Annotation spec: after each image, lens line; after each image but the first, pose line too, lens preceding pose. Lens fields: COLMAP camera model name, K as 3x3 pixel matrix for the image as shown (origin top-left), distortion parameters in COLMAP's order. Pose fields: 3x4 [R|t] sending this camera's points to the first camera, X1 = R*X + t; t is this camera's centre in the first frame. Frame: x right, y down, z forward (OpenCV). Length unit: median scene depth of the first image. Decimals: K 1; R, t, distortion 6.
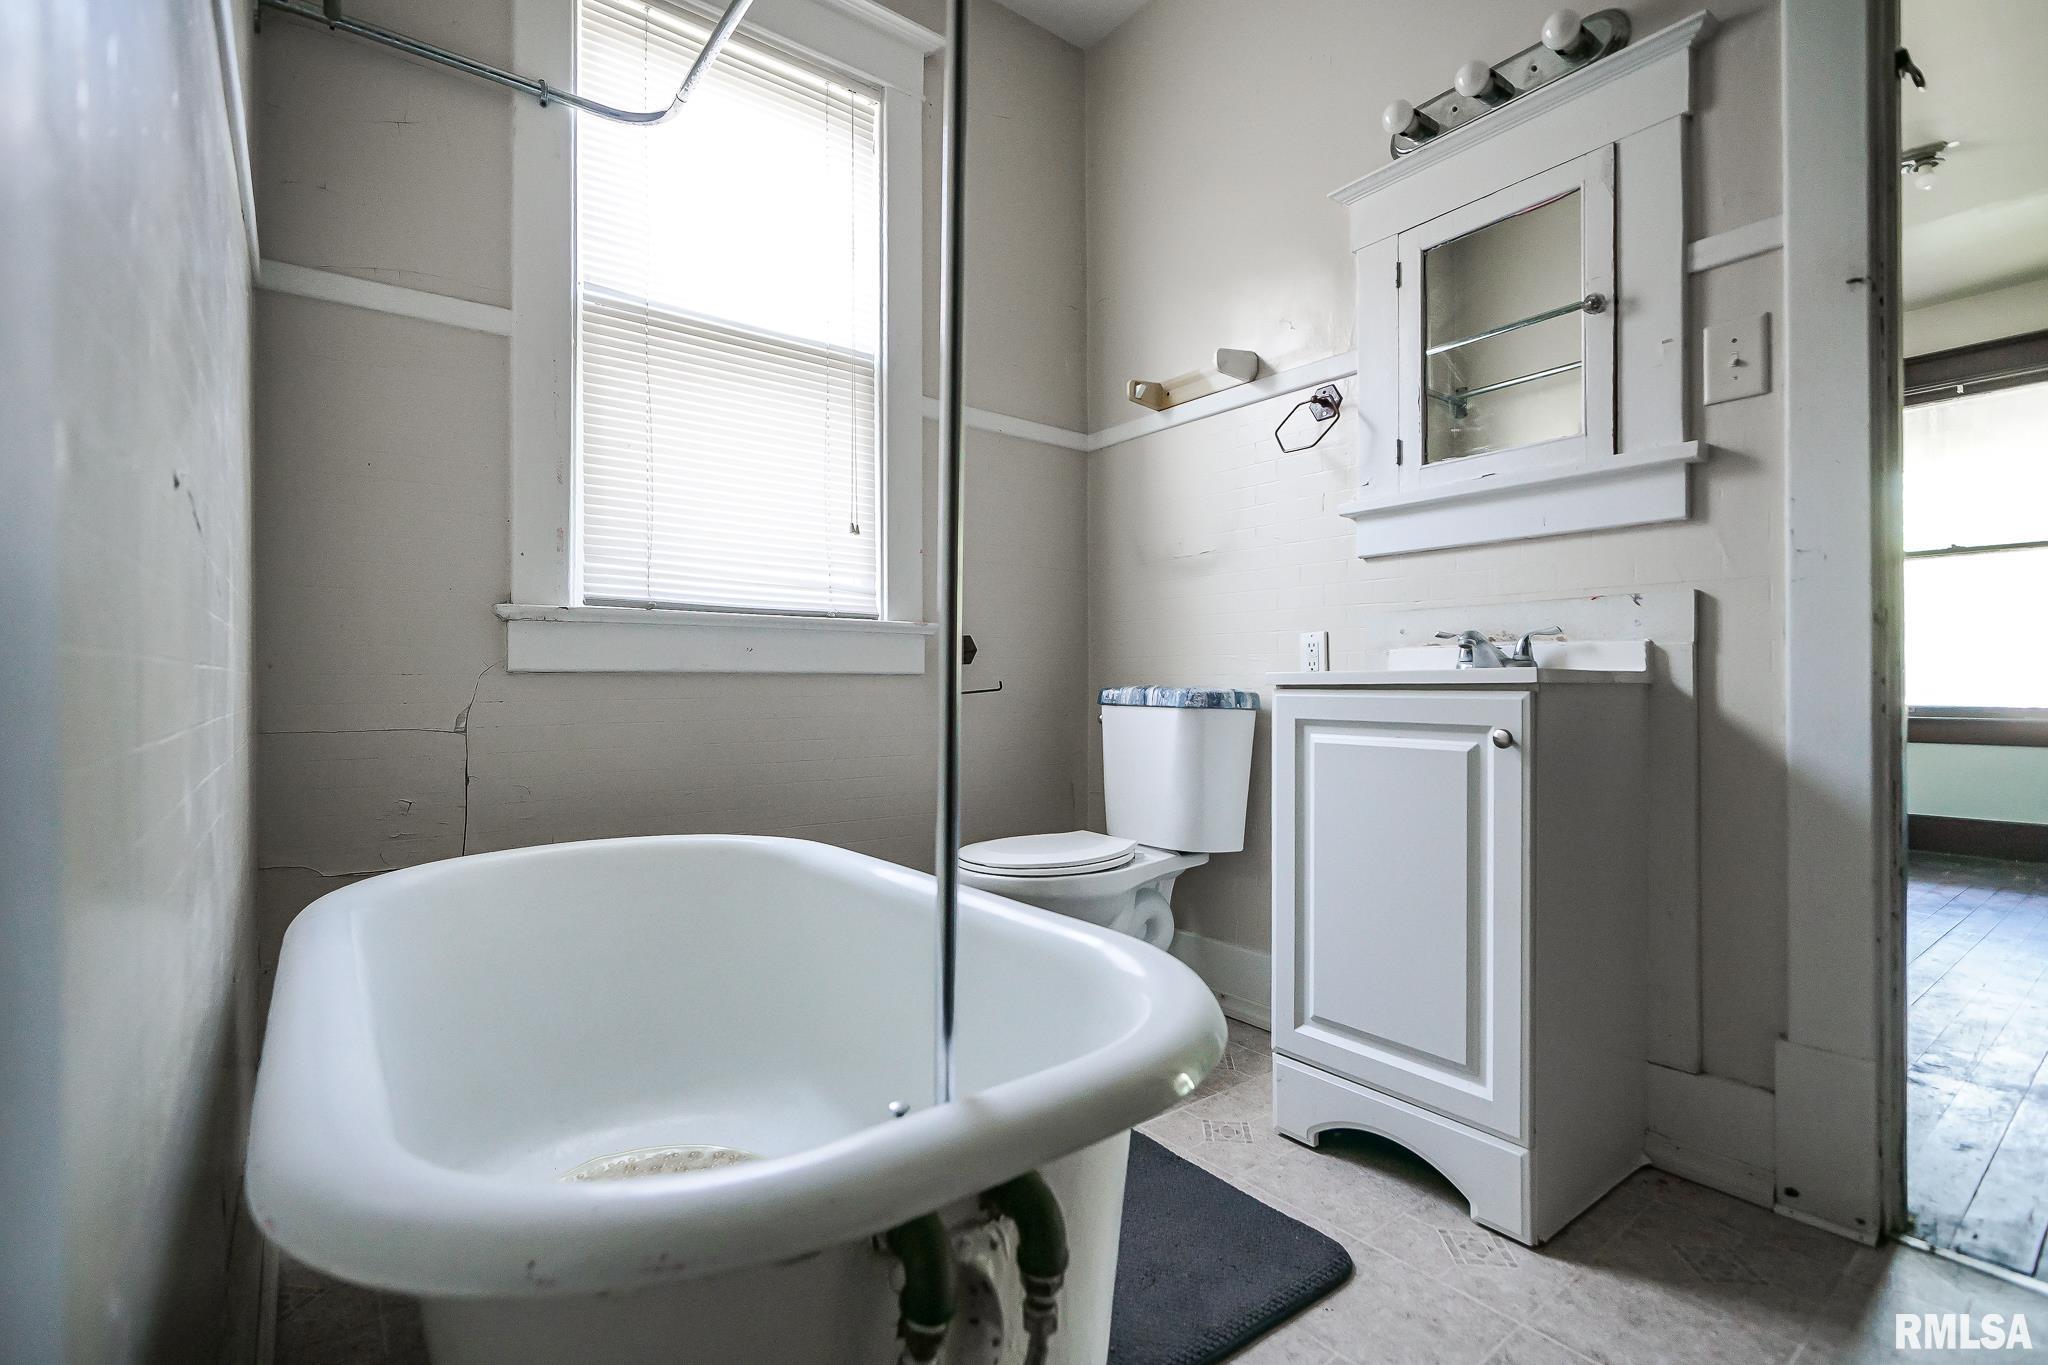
lens RADIAL K [[927.4, 0, 1015.1], [0, 927.4, 683.7], [0, 0, 1]] dist [-0.005320, 0.001663]
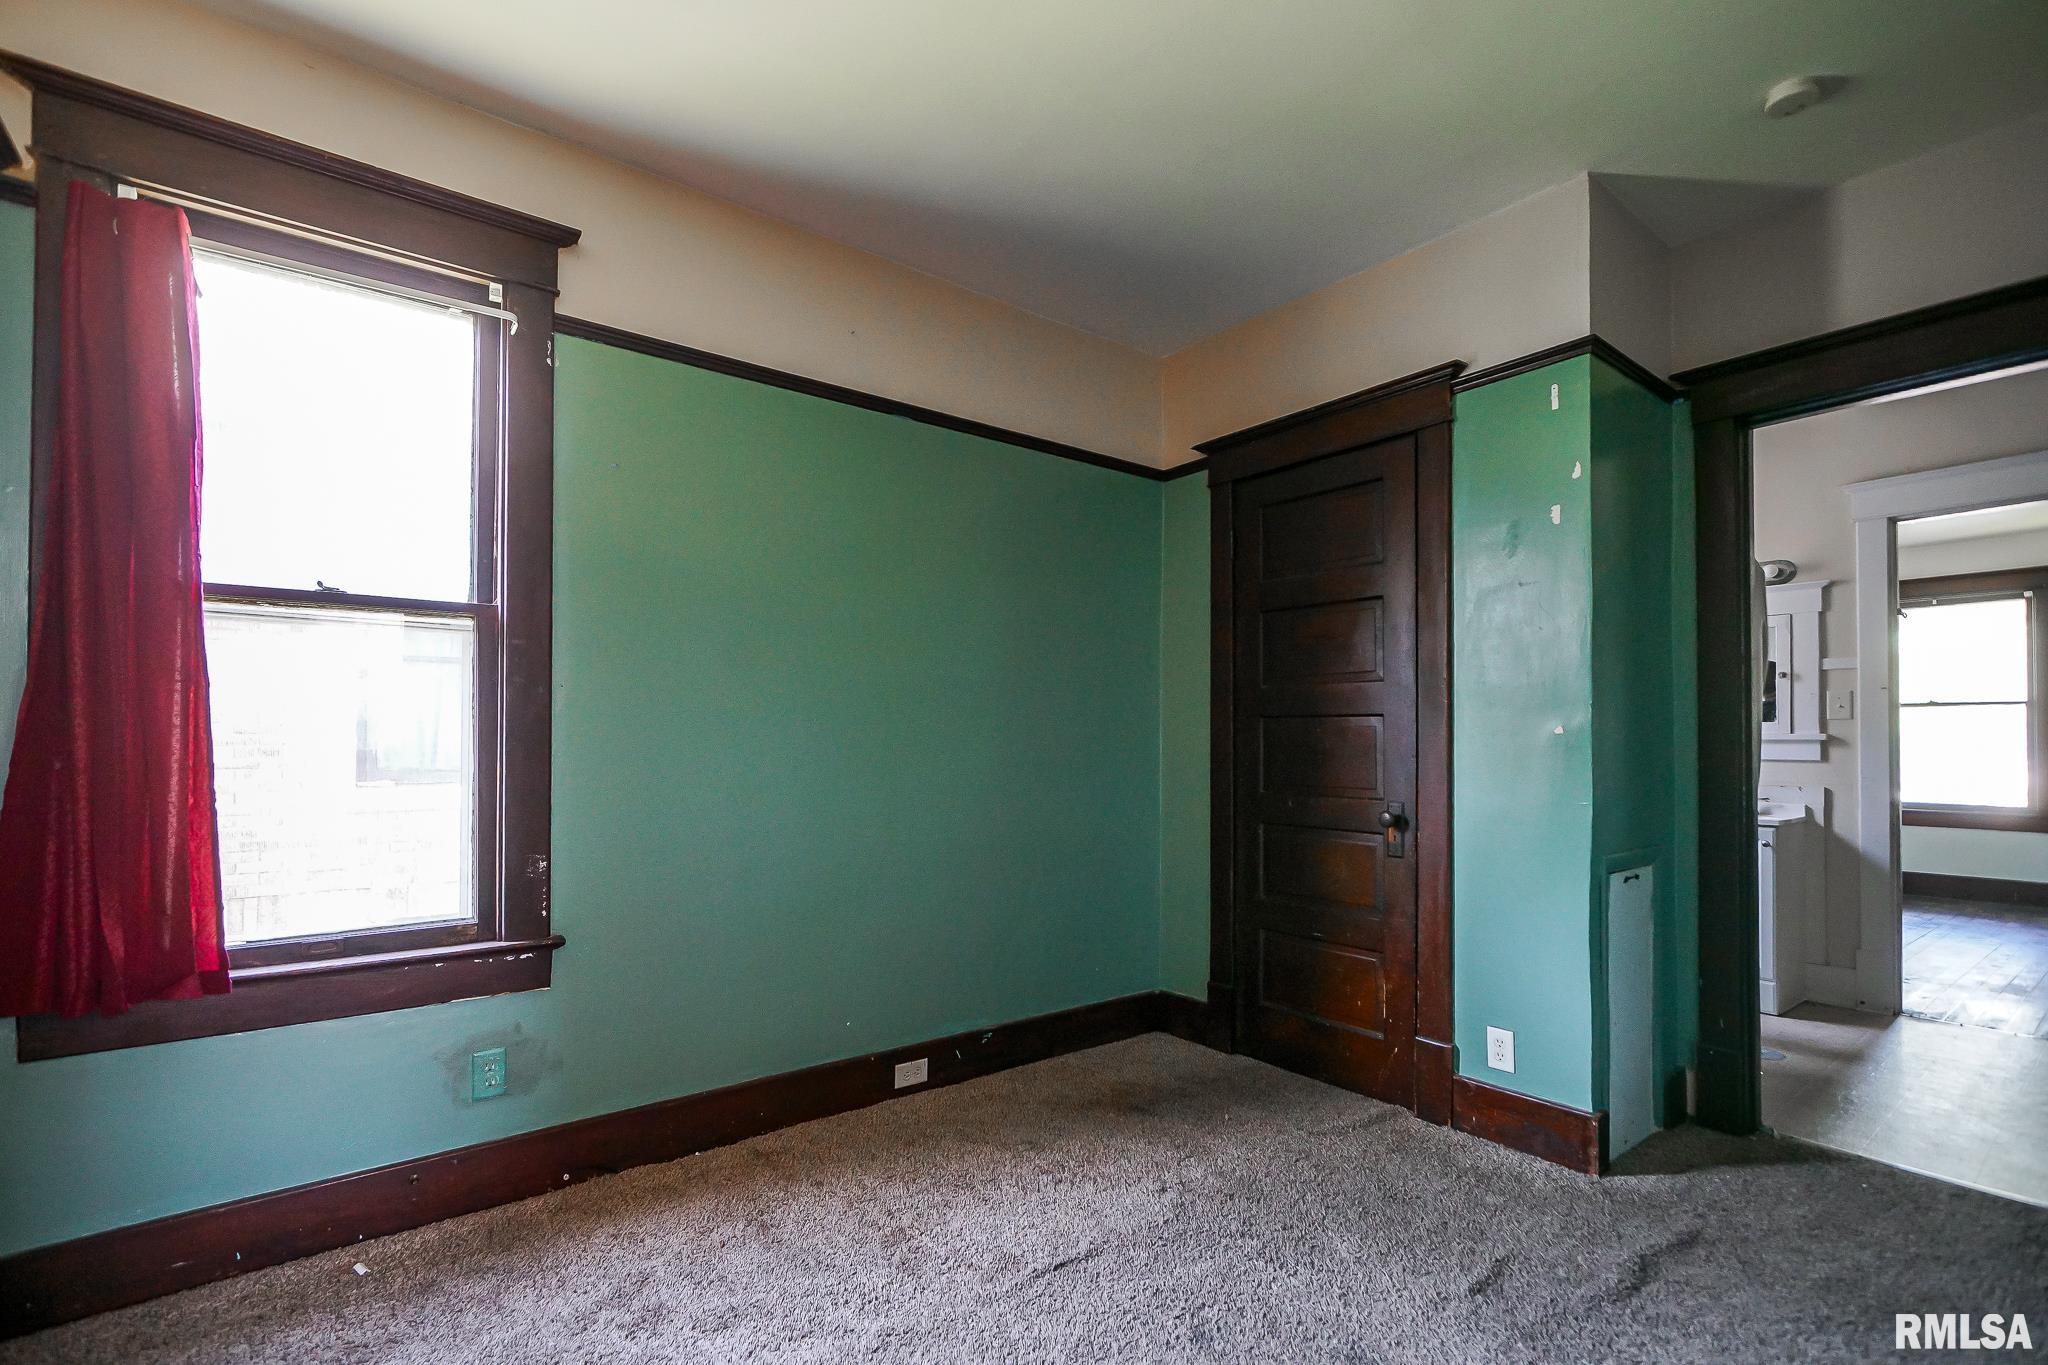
lens RADIAL K [[927.4, 0, 1015.1], [0, 927.4, 717.0], [0, 0, 1]] dist [-0.005320, 0.001663]
pose [[0.999941, 0.010313, 0.003450, -1.651738], [-0.010264, 0.999847, -0.014168, -0.244898], [-0.003596, 0.014132, 0.999894, -1.709414]]
